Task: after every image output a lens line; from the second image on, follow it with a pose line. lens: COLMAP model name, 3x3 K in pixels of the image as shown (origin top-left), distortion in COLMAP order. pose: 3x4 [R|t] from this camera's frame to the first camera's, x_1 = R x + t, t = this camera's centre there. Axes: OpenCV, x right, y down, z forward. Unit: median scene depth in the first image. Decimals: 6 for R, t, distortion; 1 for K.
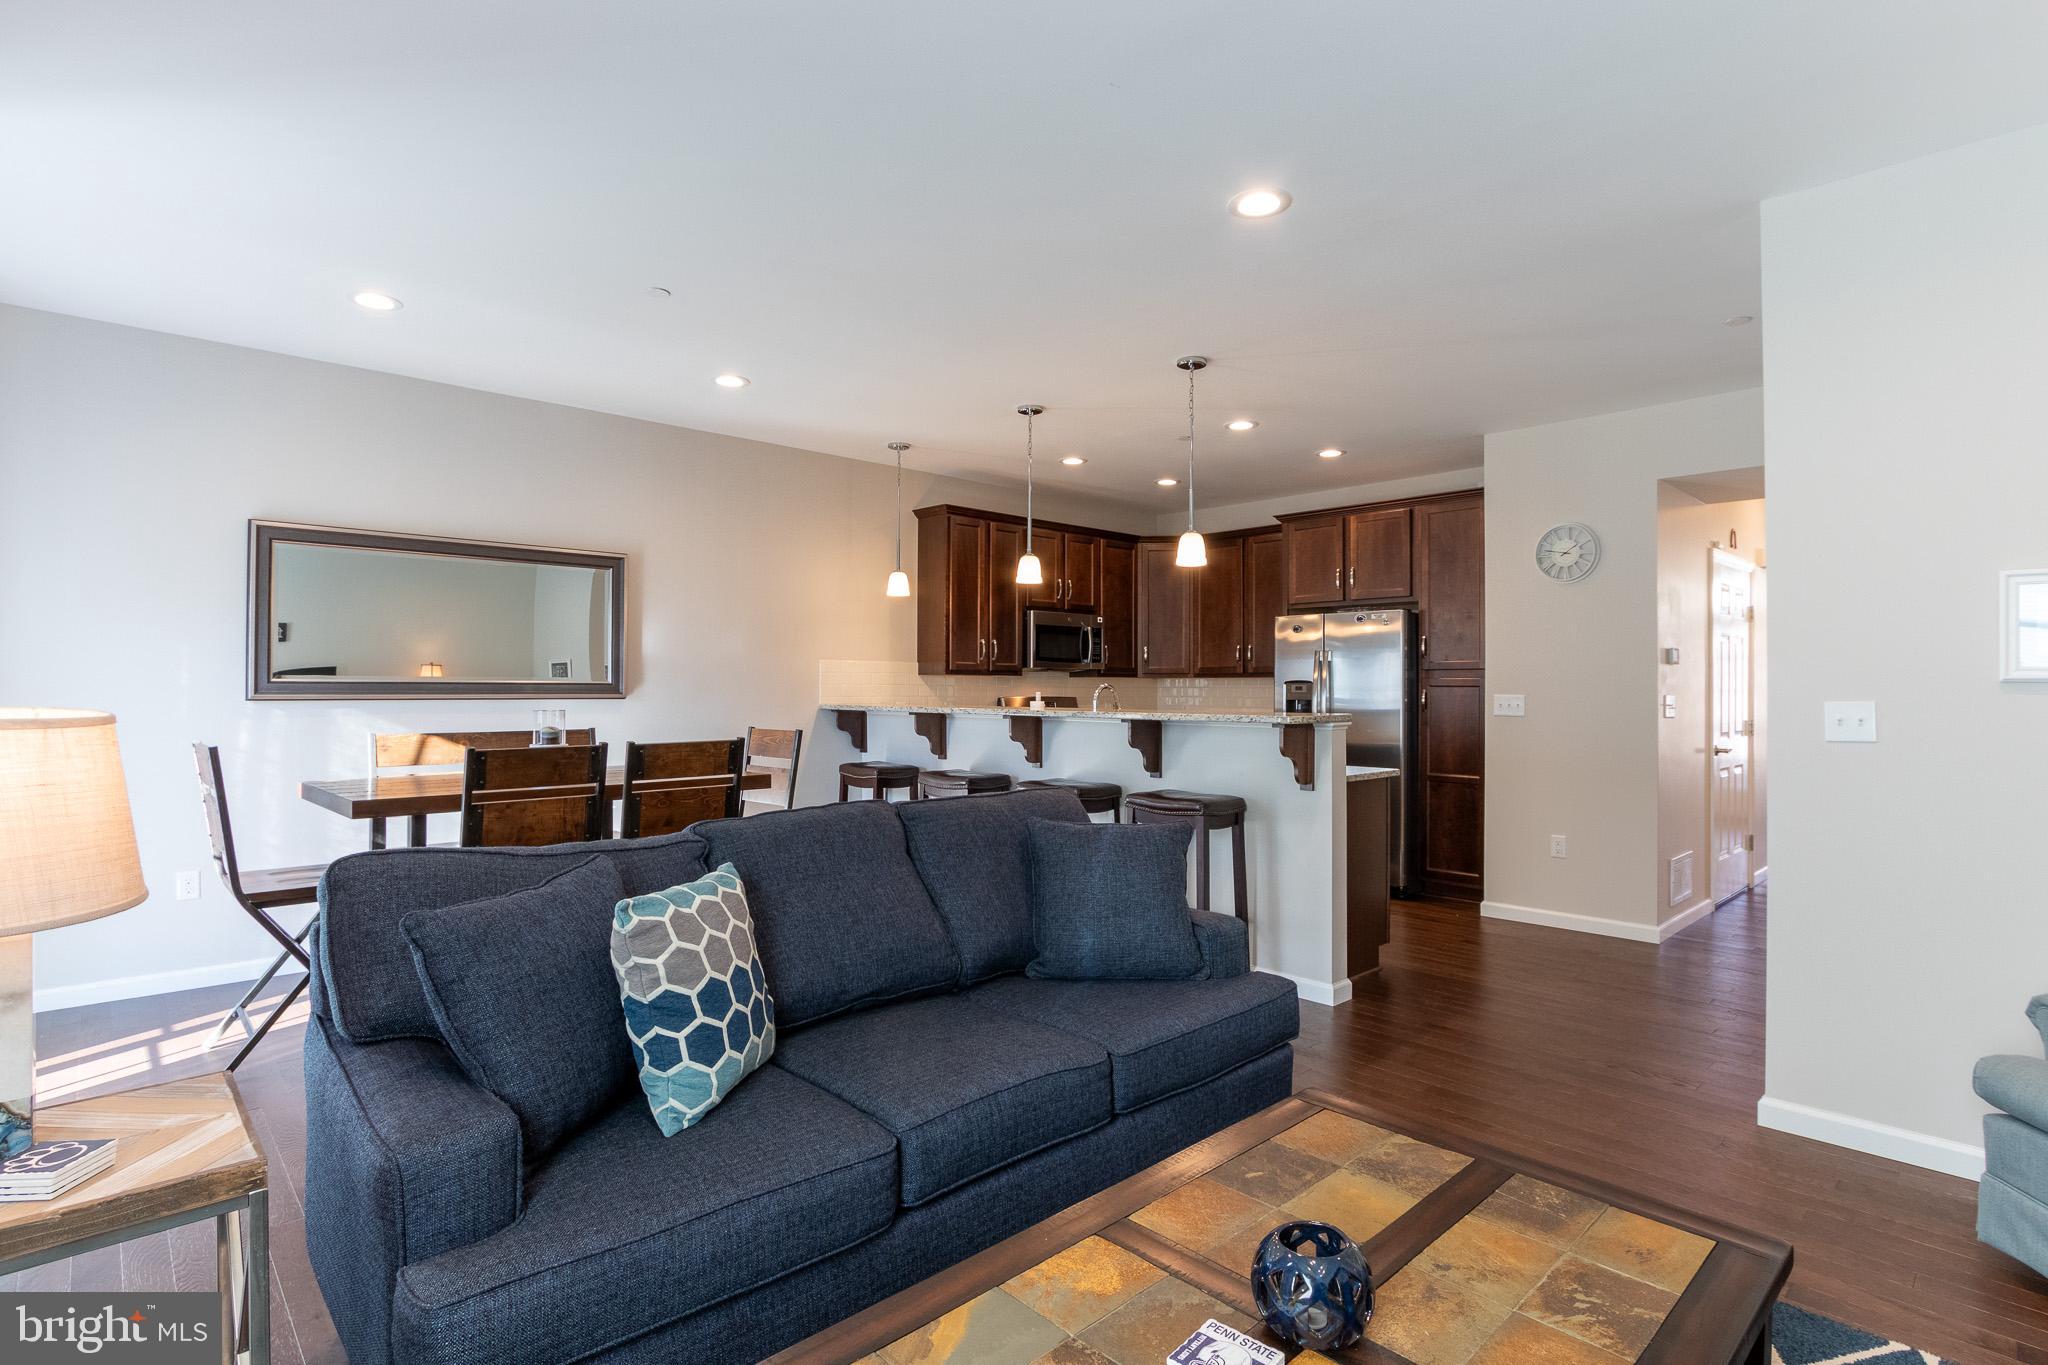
lens RADIAL K [[980.2, 0, 1040.9], [0, 980.2, 684.2], [0, 0, 1]] dist [-0.017154, 0.002938]
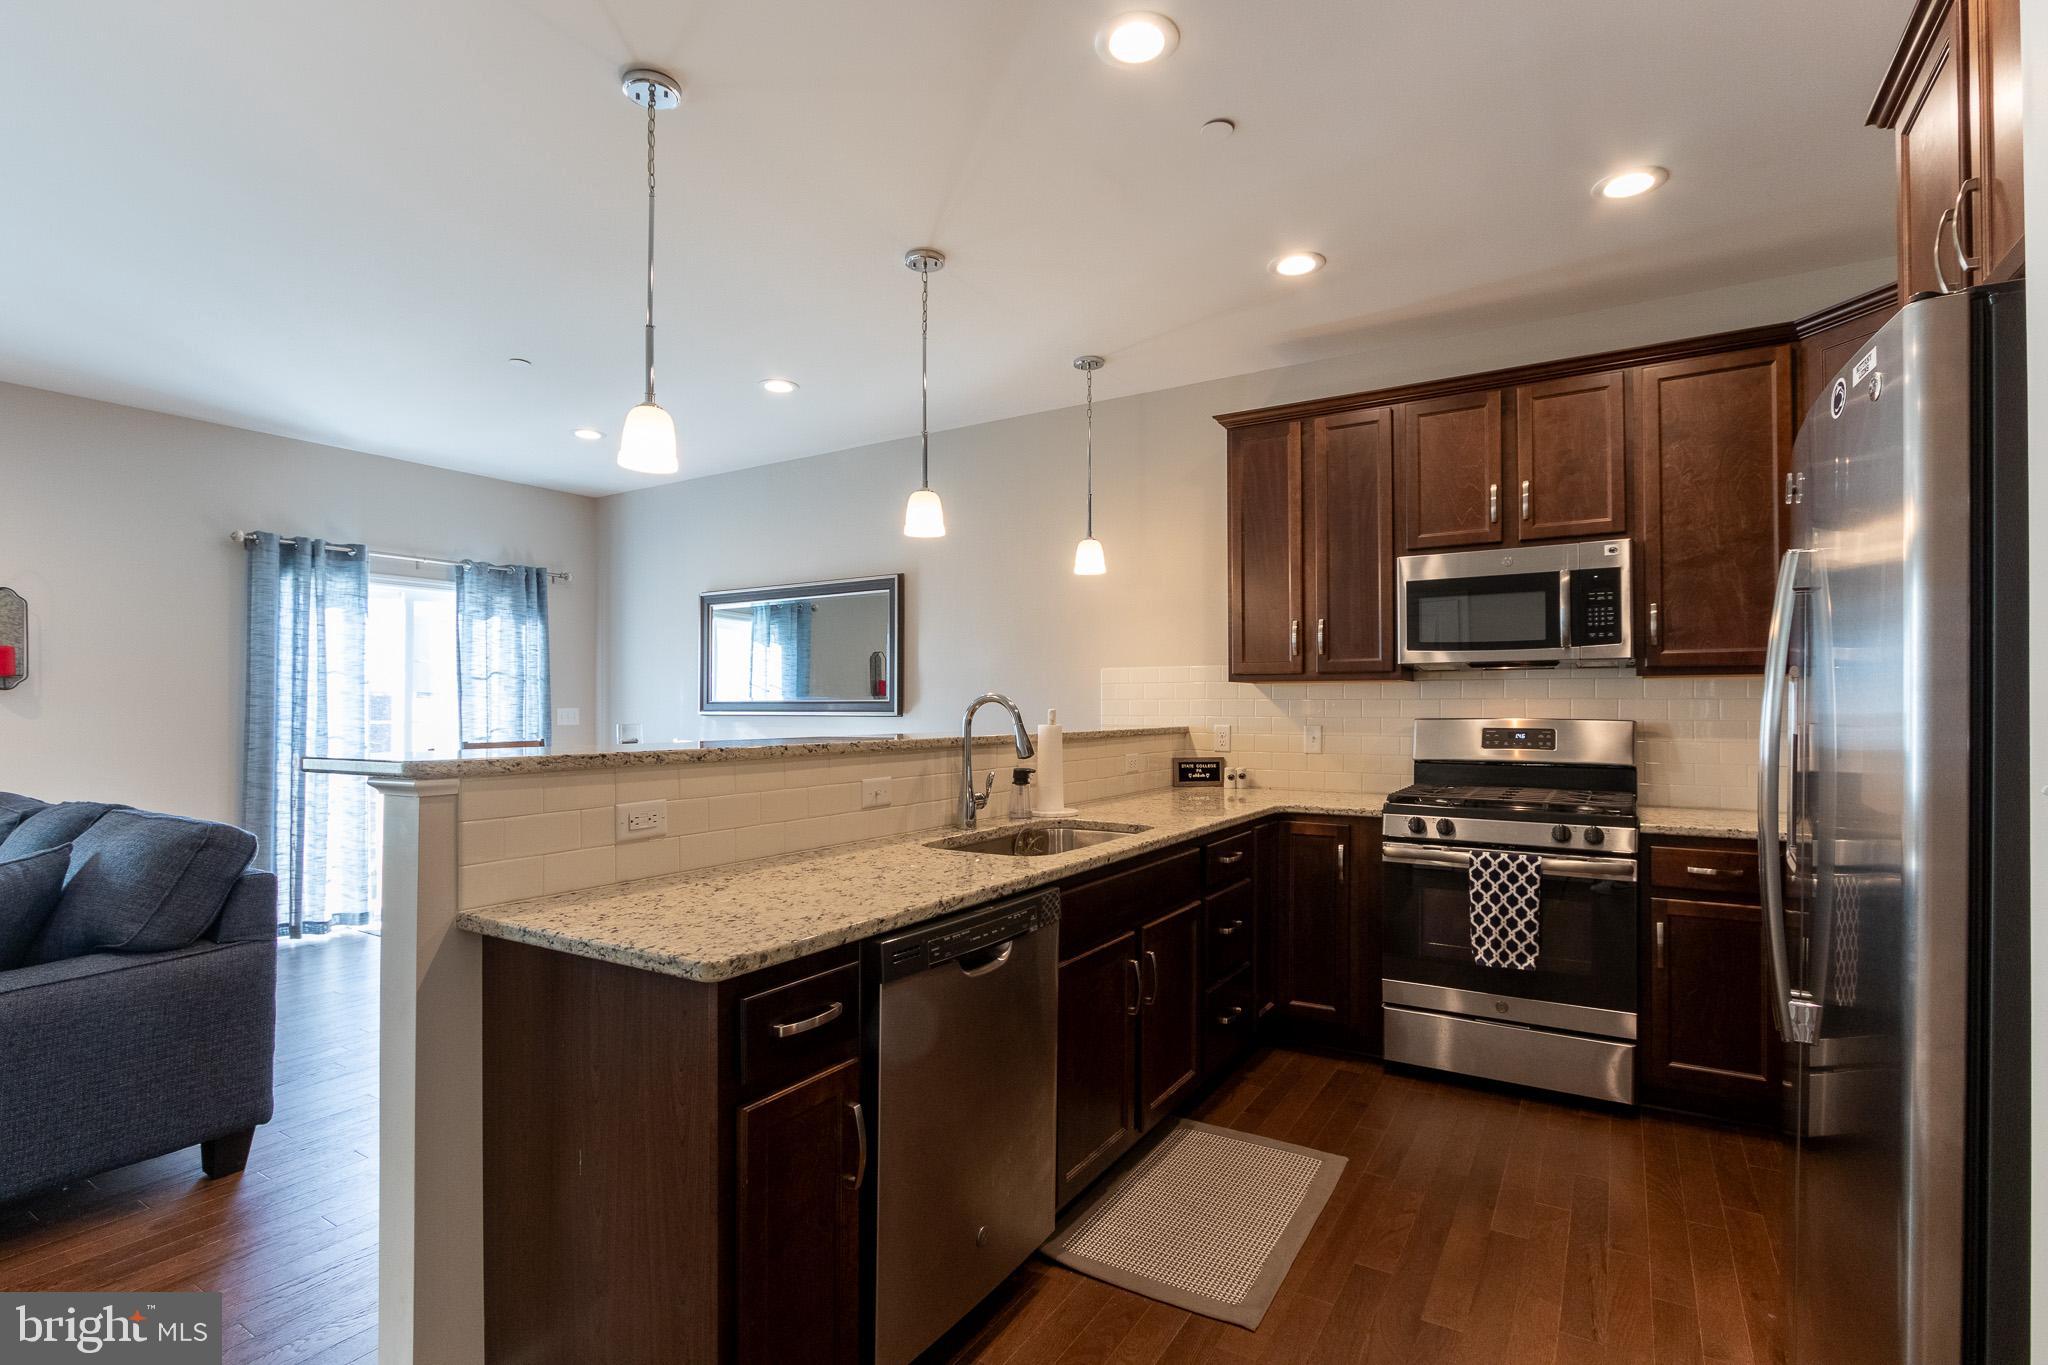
lens RADIAL K [[980.2, 0, 1030.3], [0, 980.2, 693.1], [0, 0, 1]] dist [-0.017154, 0.002938]
pose [[0.252971, -0.018036, -0.967306, 0.495178], [0.006631, 0.999835, -0.016909, 0.007380], [0.967451, -0.002137, 0.253049, 0.730304]]
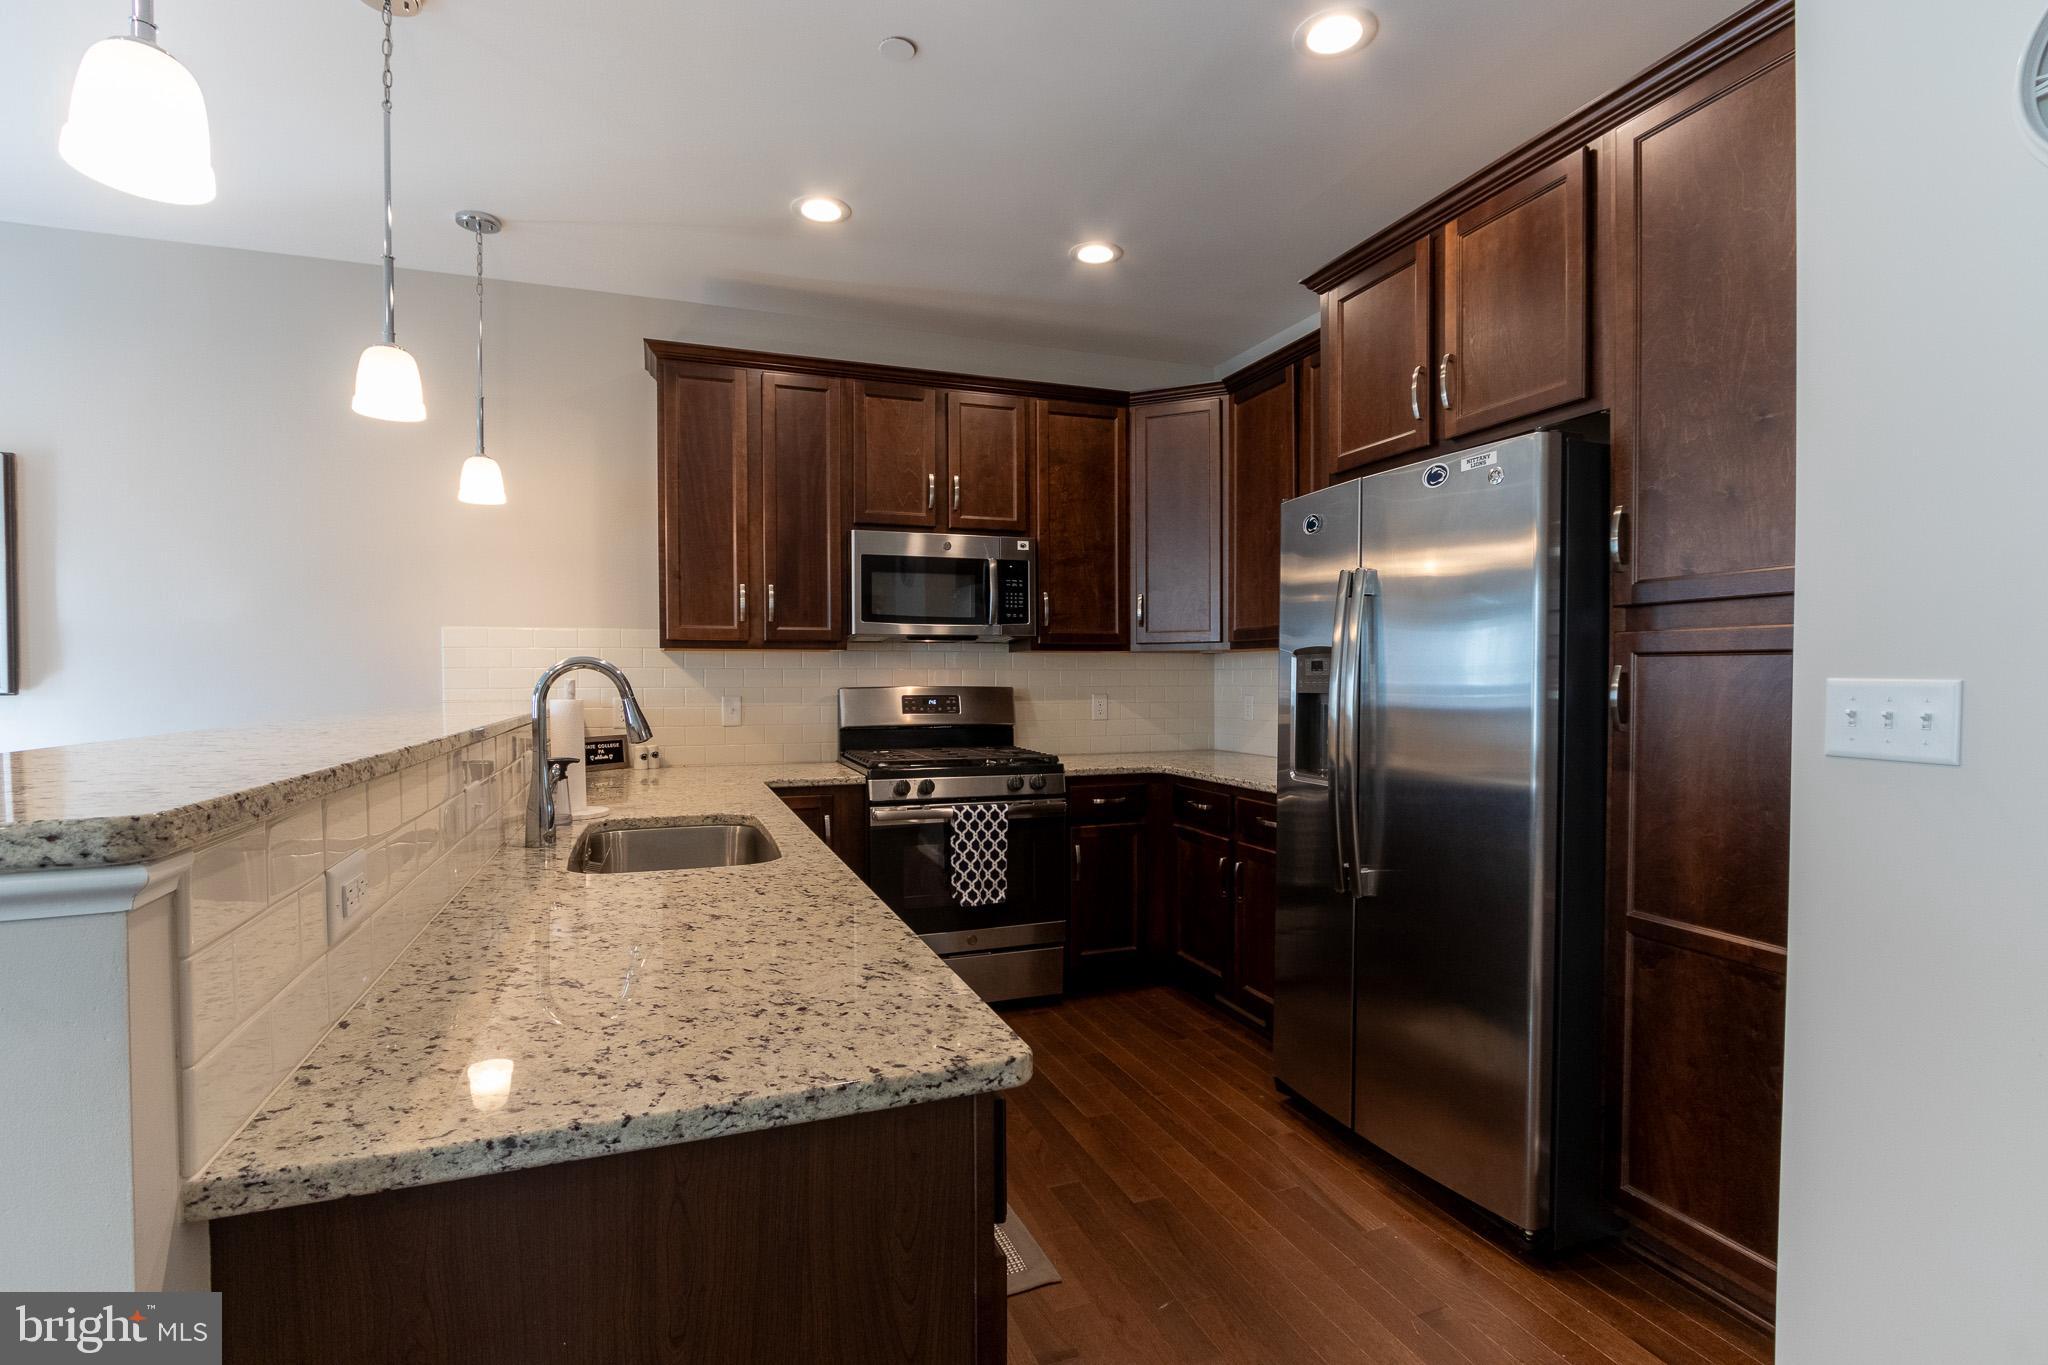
lens RADIAL K [[980.2, 0, 1024.3], [0, 980.2, 699.3], [0, 0, 1]] dist [-0.017154, 0.002938]
pose [[0.922493, 0.002490, -0.386005, 0.316803], [0.008454, 0.999609, 0.026651, 0.006322], [0.385920, -0.027849, 0.922112, 0.578884]]
